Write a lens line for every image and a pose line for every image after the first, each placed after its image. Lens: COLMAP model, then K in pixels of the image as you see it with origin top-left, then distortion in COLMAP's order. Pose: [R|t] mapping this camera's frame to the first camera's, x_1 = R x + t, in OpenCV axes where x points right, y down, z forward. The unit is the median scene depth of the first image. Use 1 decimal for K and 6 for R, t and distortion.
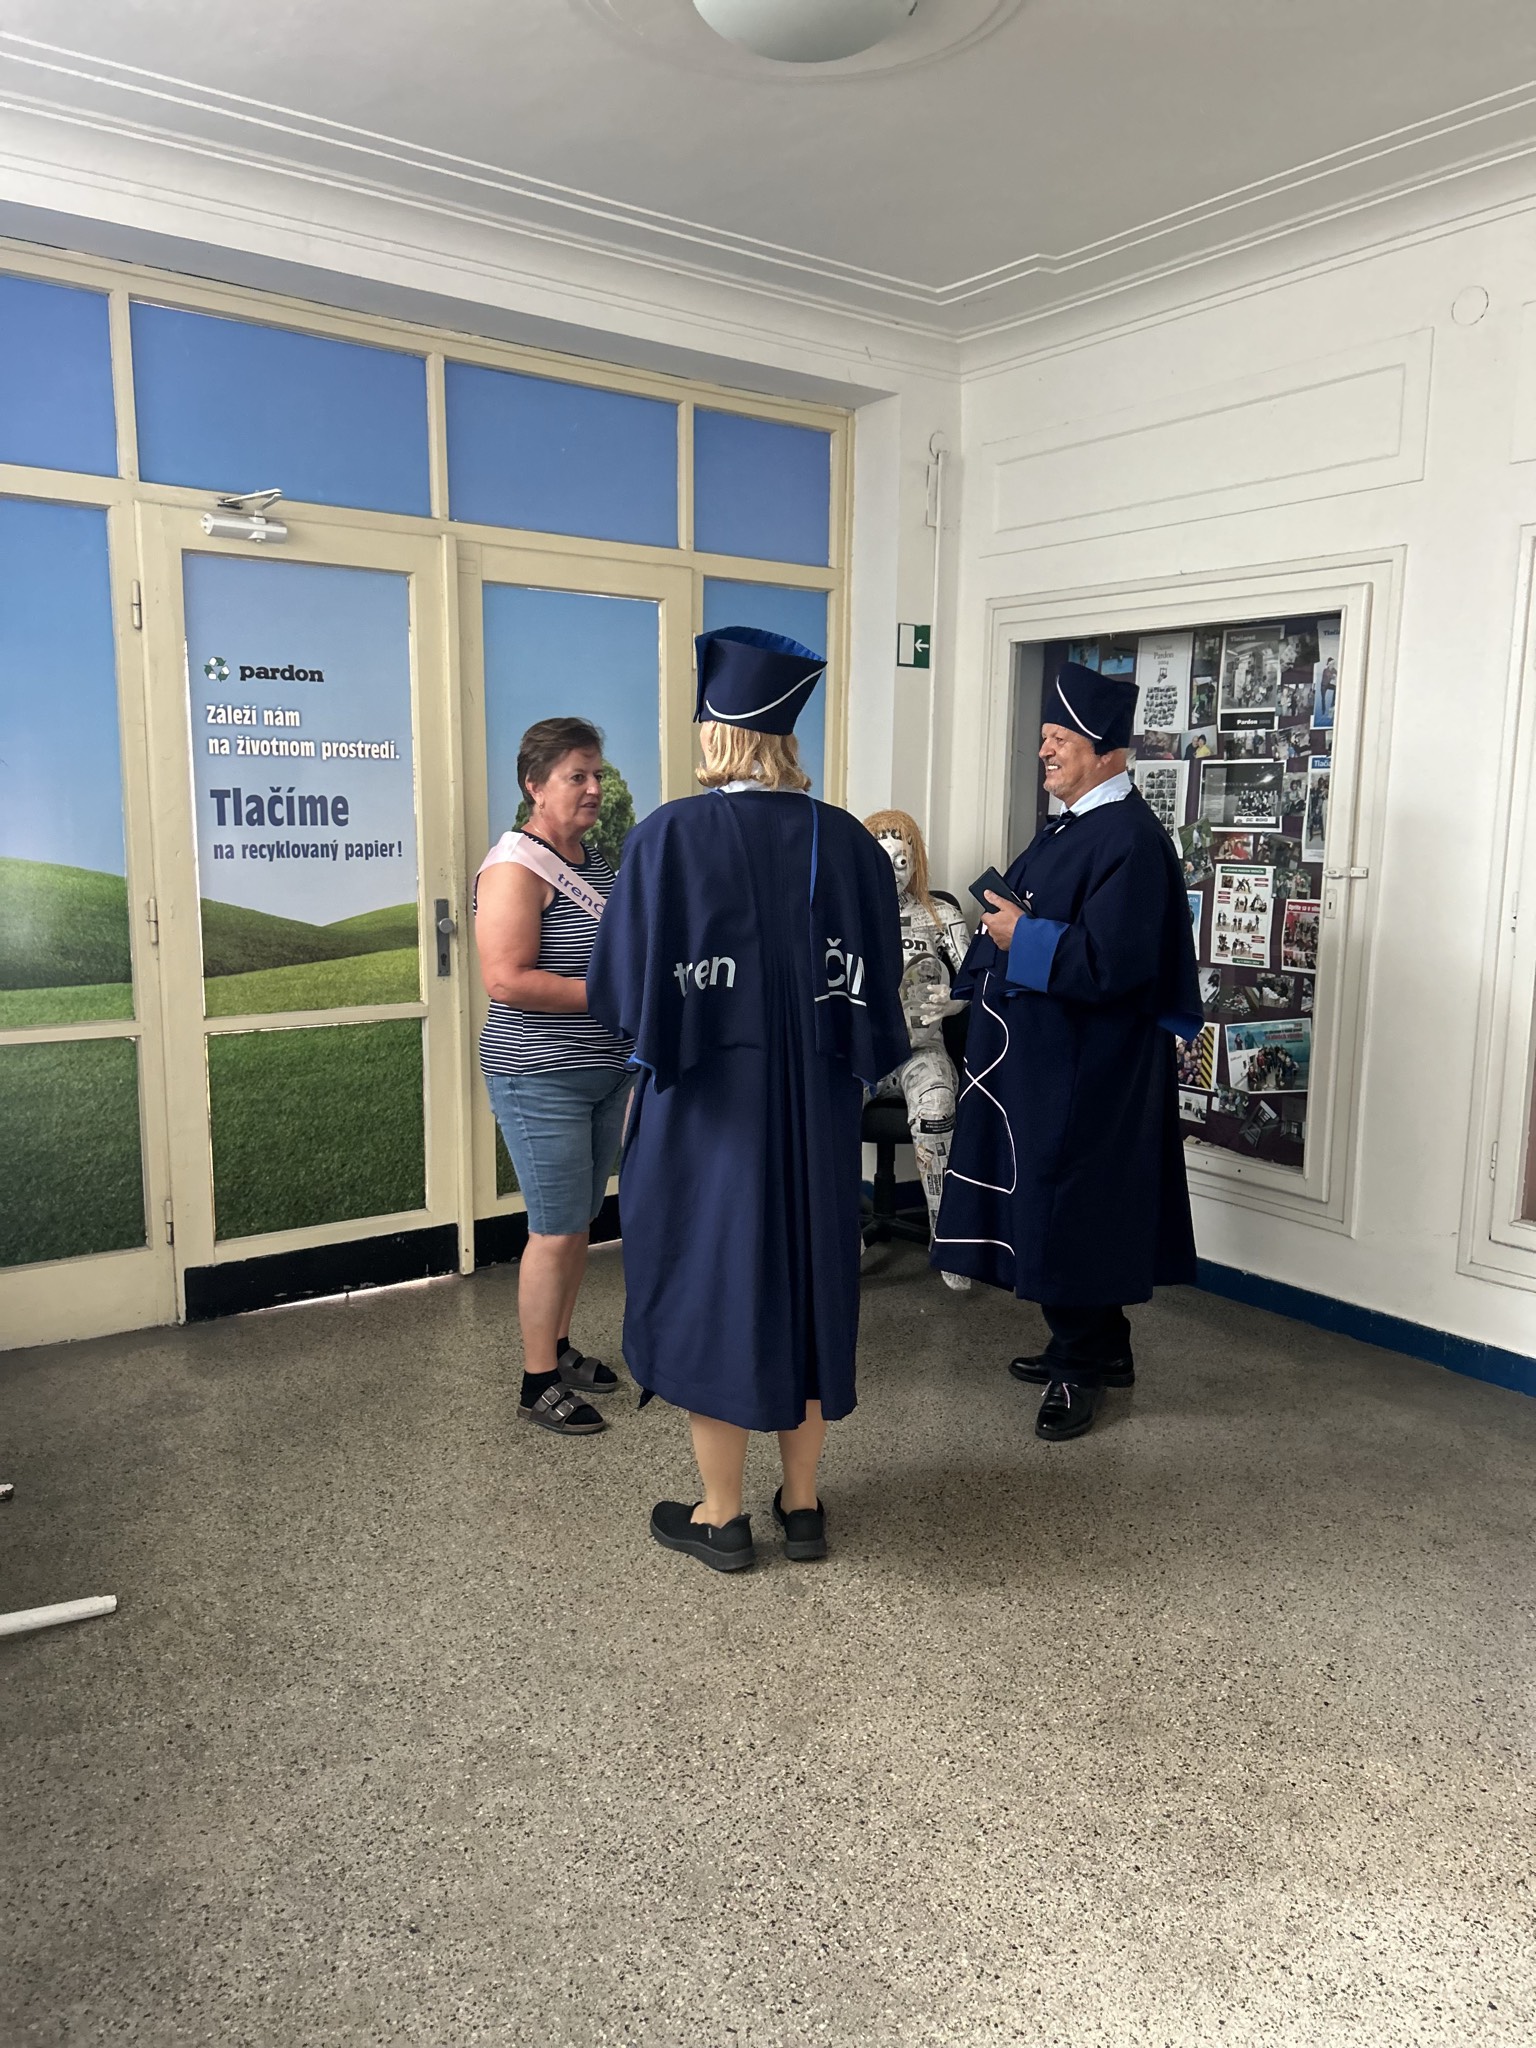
lens RADIAL K [[1532.9, 0, 769.7], [0, 1532.9, 1035.1], [0, 0, 1]] dist [0.051245, -0.057816]
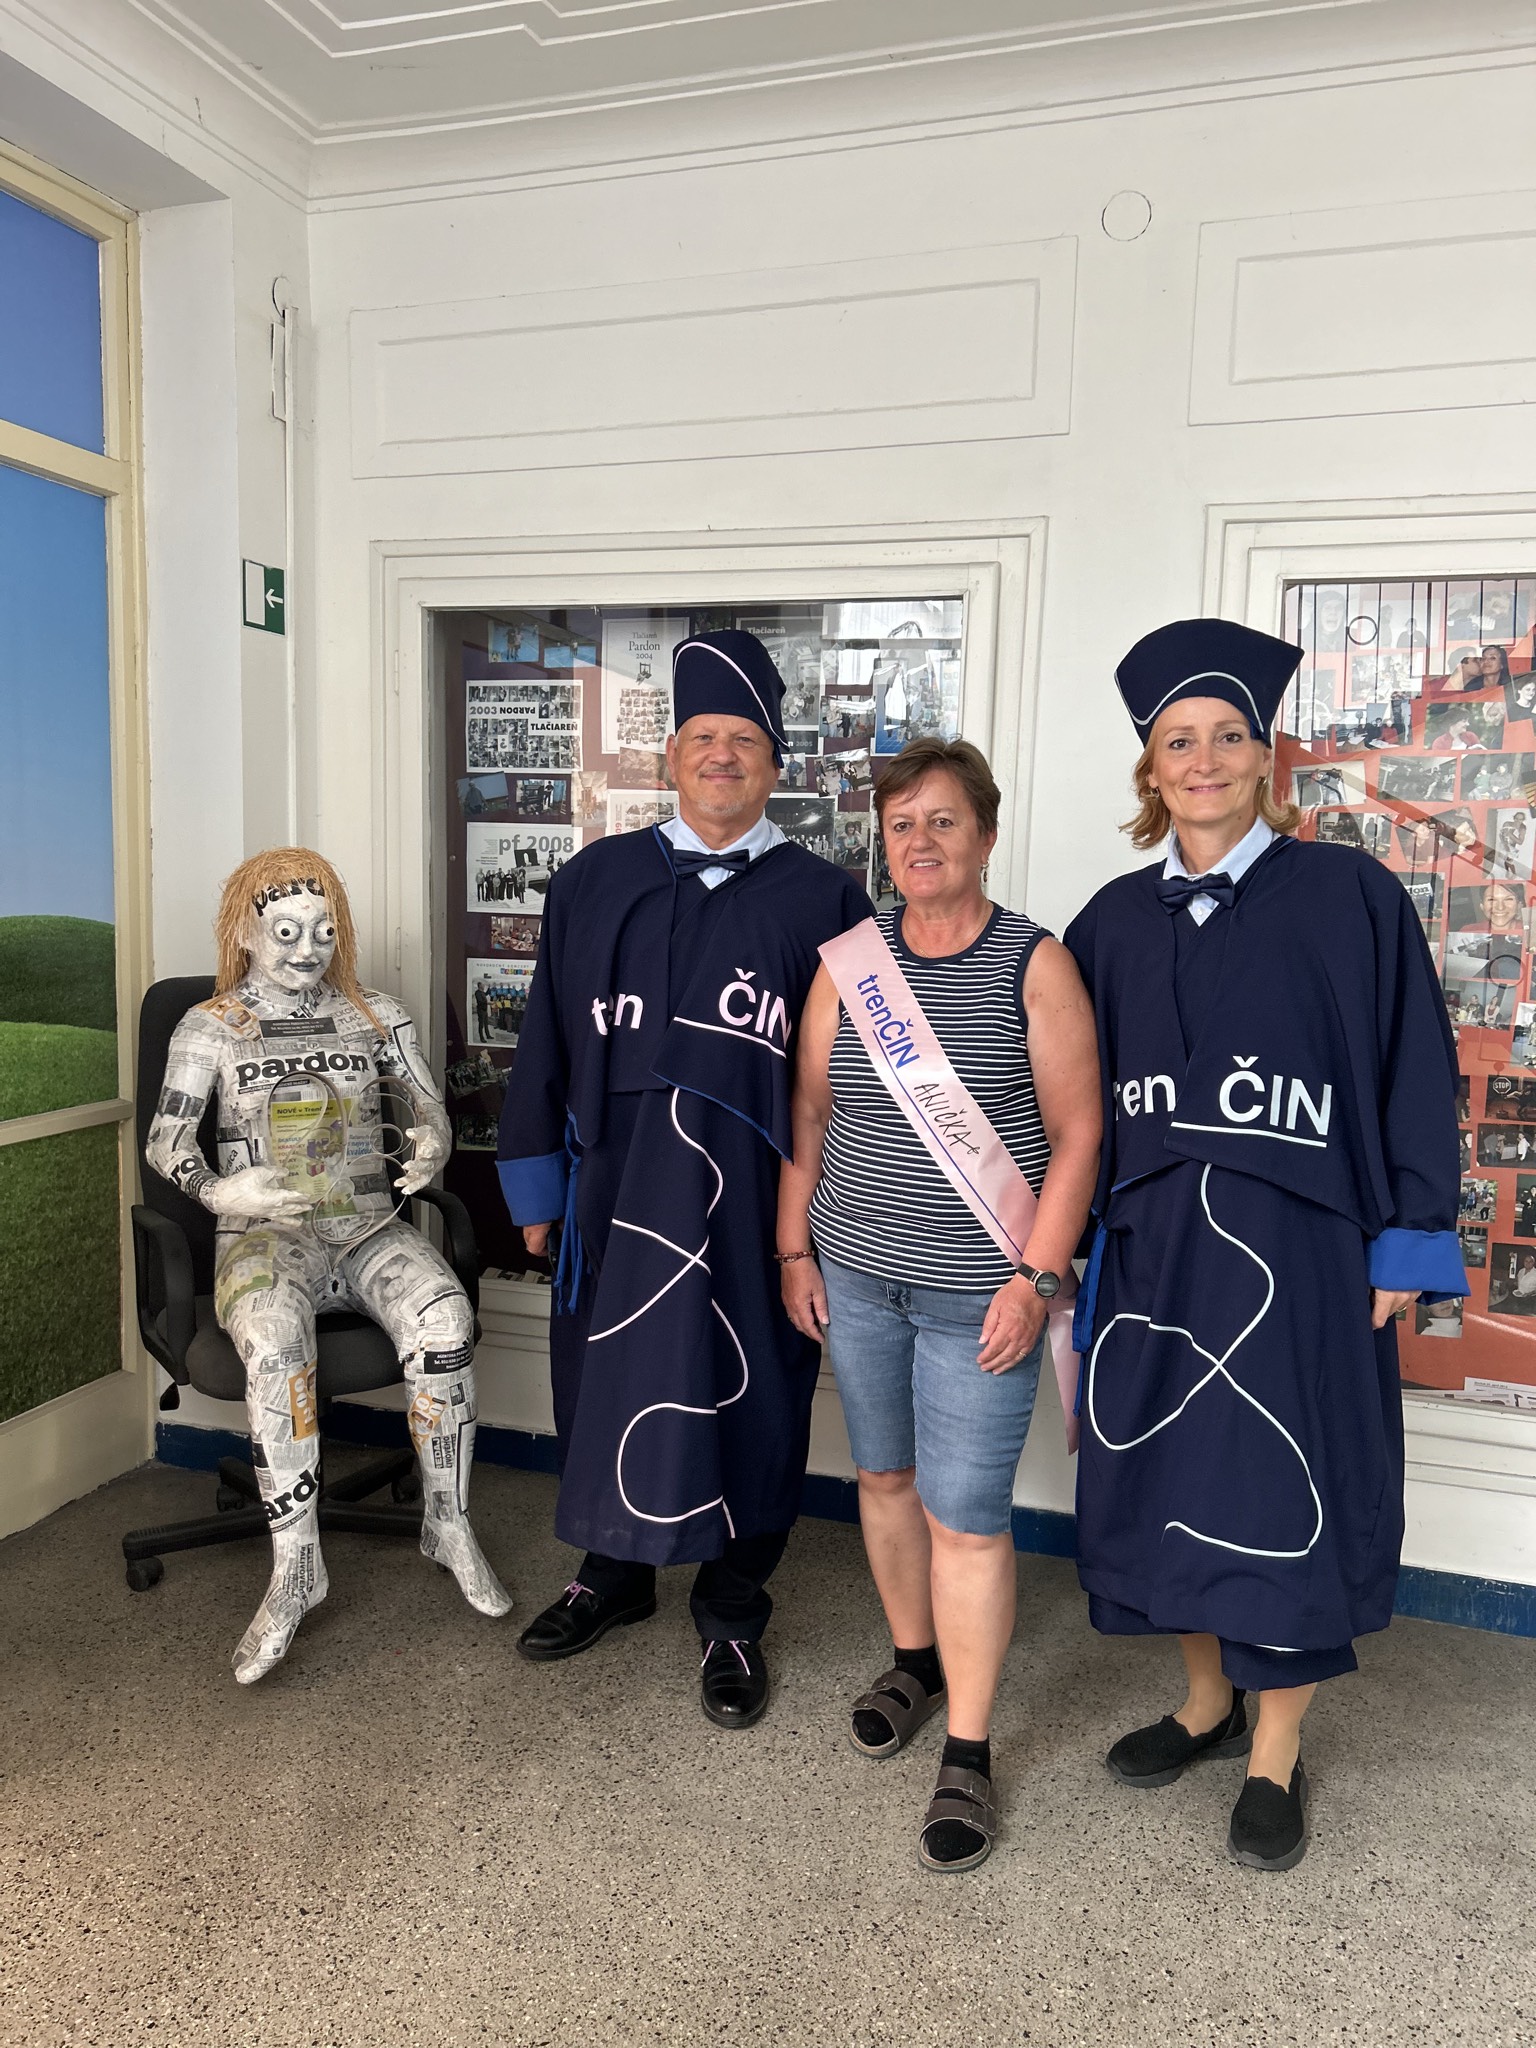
lens RADIAL K [[1532.9, 0, 768.2], [0, 1532.9, 1040.9], [0, 0, 1]] dist [0.051245, -0.057816]
pose [[0.812380, -0.055550, 0.580477, -0.140383], [0.071428, 0.997436, -0.004513, -0.056488], [-0.578738, 0.045129, 0.814264, 0.411112]]
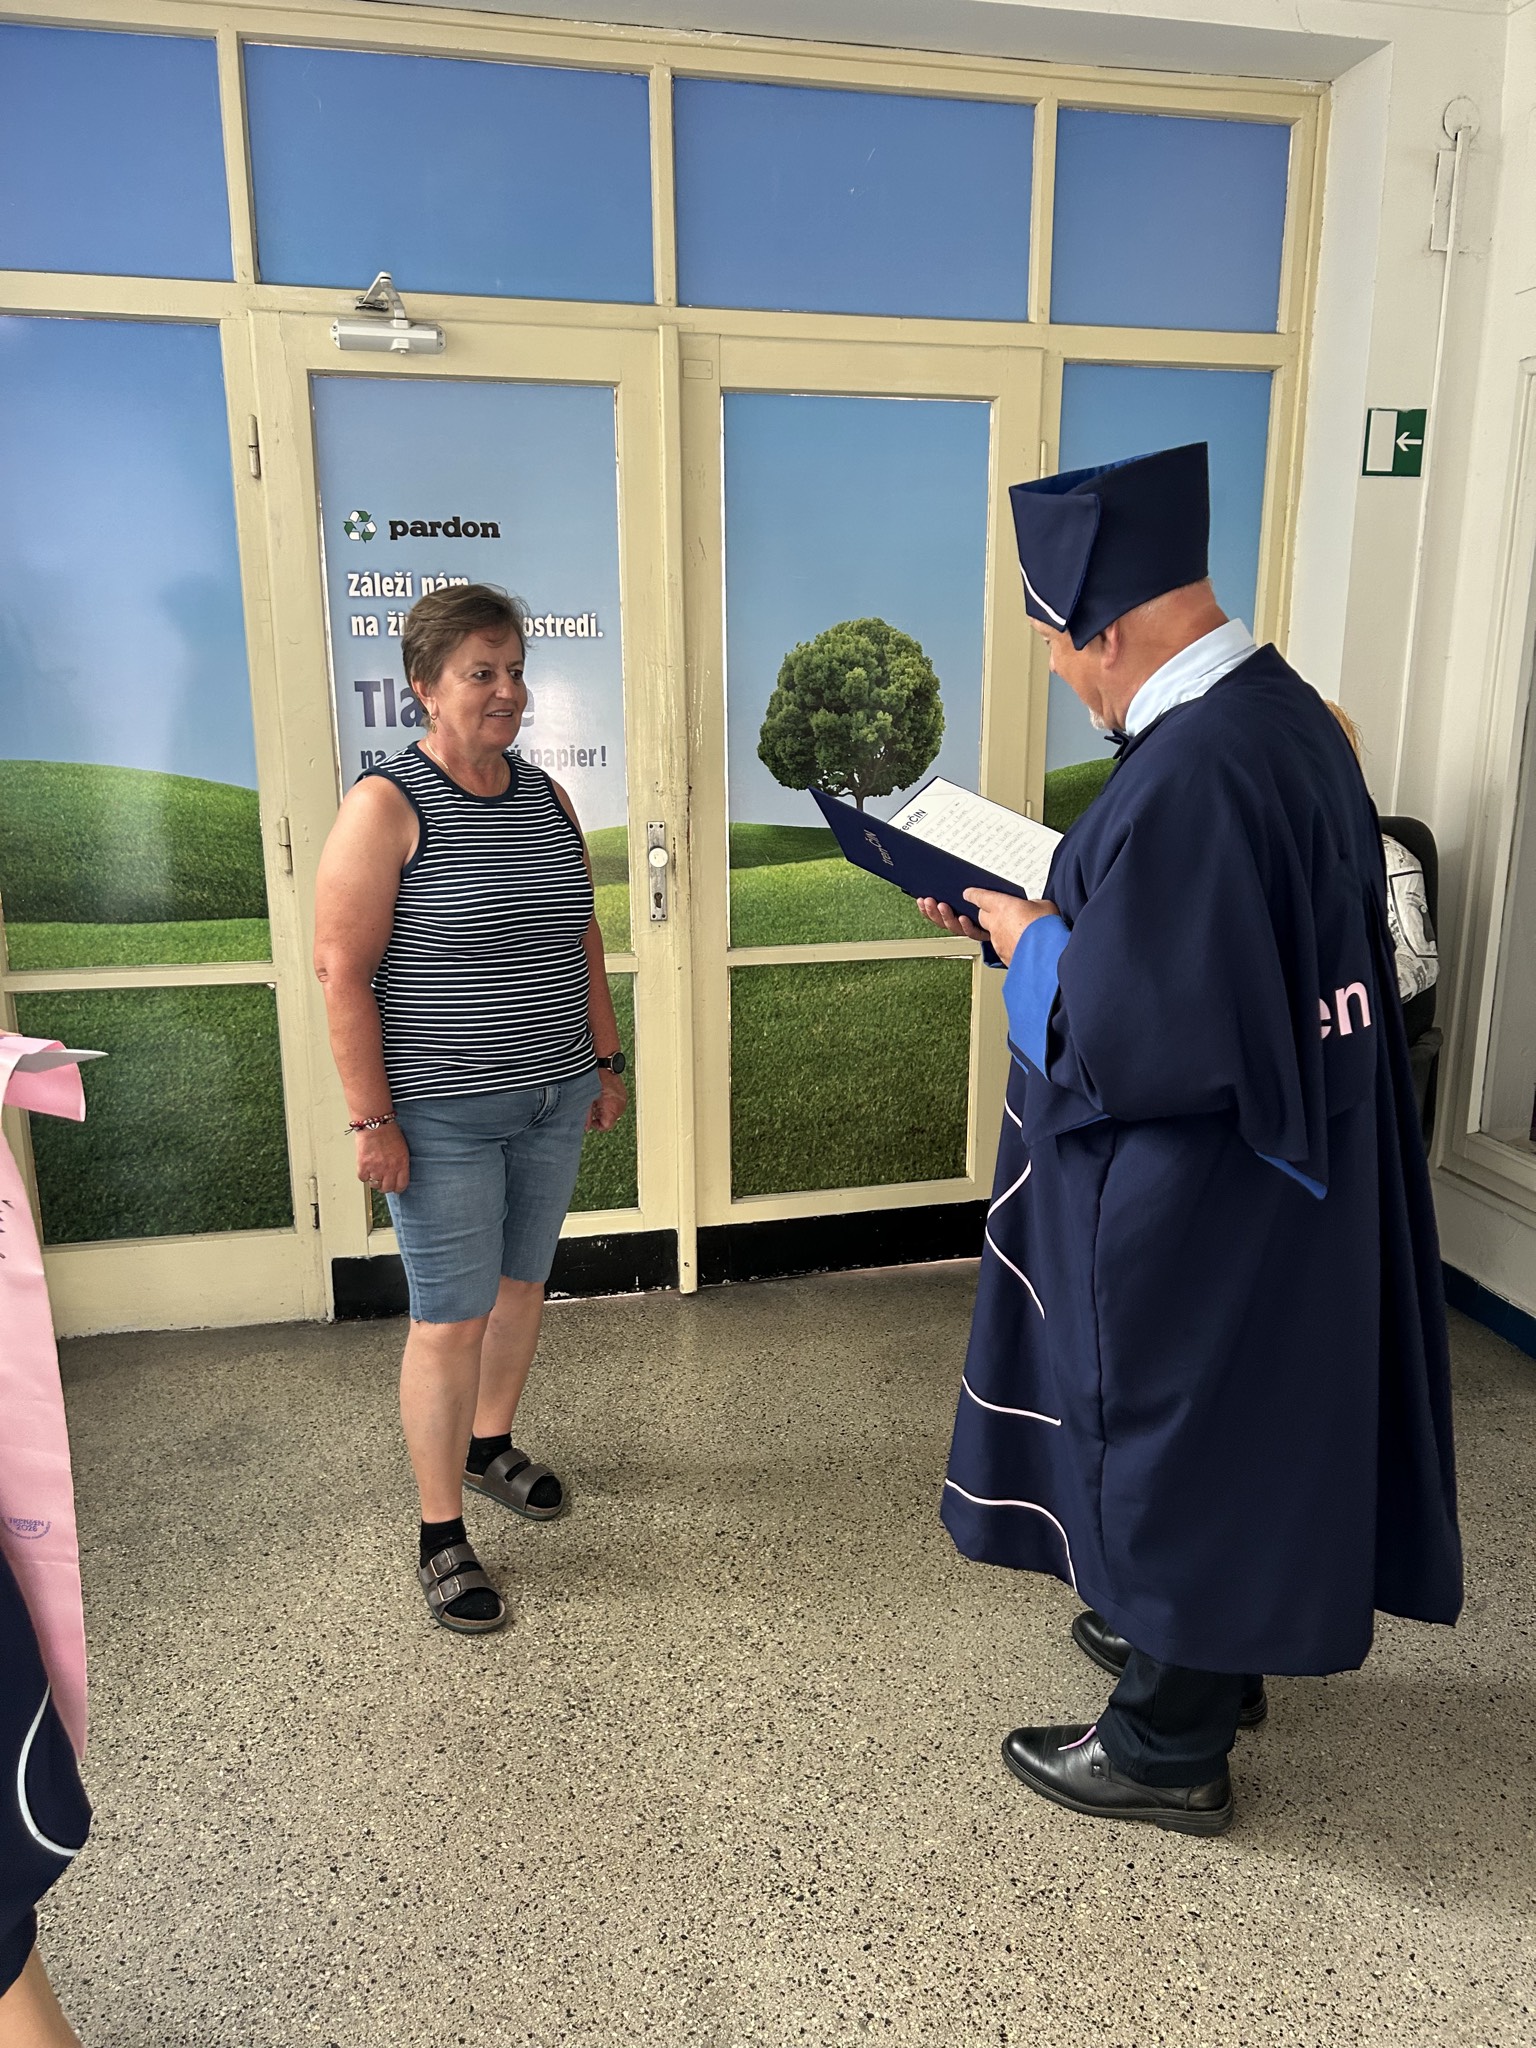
lens RADIAL K [[1532.9, 0, 787.1], [0, 1532.9, 1034.1], [0, 0, 1]] dist [0.051245, -0.057816]
pose [[0.917313, 0.085058, -0.388975, 0.155555], [-0.050724, 0.993920, 0.097721, -0.061172], [0.394922, -0.069910, 0.916051, 0.313520]]
